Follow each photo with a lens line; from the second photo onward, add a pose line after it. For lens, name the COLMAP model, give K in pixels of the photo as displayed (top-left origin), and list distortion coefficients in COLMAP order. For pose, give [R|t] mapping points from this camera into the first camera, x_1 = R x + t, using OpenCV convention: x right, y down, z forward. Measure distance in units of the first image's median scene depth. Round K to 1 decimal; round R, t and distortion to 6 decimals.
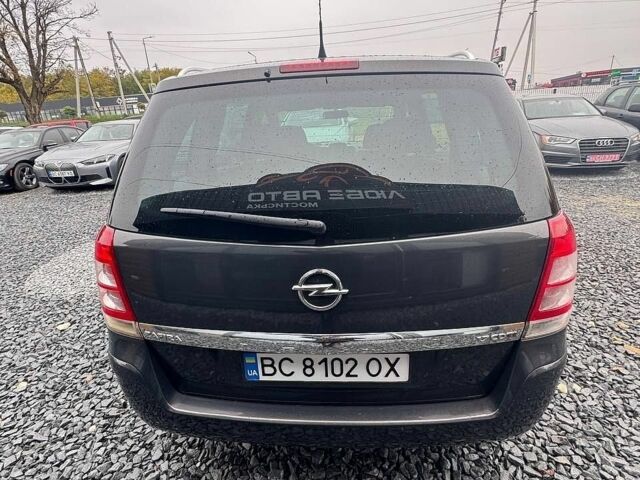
lens RADIAL K [[338.7, 0, 319.5], [0, 338.7, 240.7], [0, 0, 1]] dist [-0.004185, -0.000168]
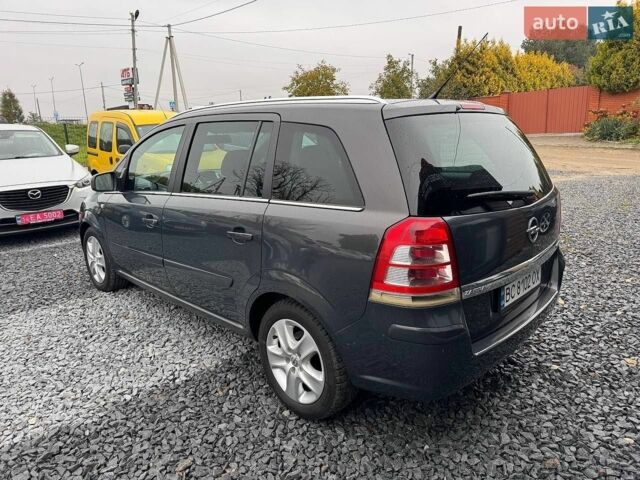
lens RADIAL K [[448.5, 0, 323.0], [0, 448.5, 238.4], [0, 0, 1]] dist [0.030848, -0.033436]
pose [[0.650637, -0.146951, 0.745035, -1.387892], [0.259353, 0.965106, -0.036134, -0.006006], [-0.713728, 0.216737, 0.666046, 0.128633]]
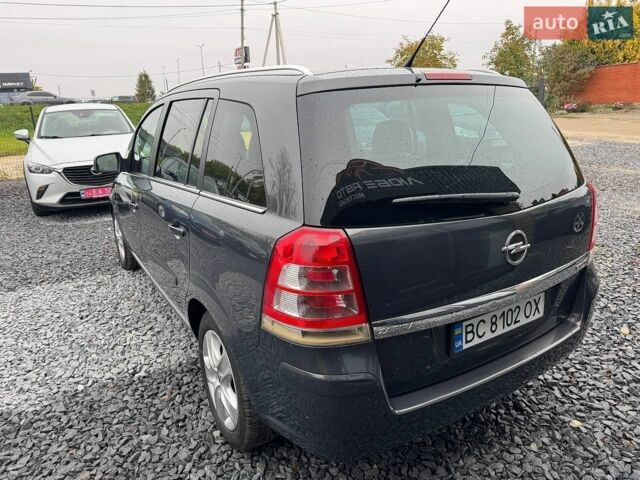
lens RADIAL K [[448.5, 0, 318.5], [0, 448.5, 236.7], [0, 0, 1]] dist [0.030848, -0.033436]
pose [[0.816876, -0.137207, 0.560257, -0.870191], [0.195847, 0.979571, -0.045655, 0.020603], [-0.542548, 0.147019, 0.827059, -0.000865]]
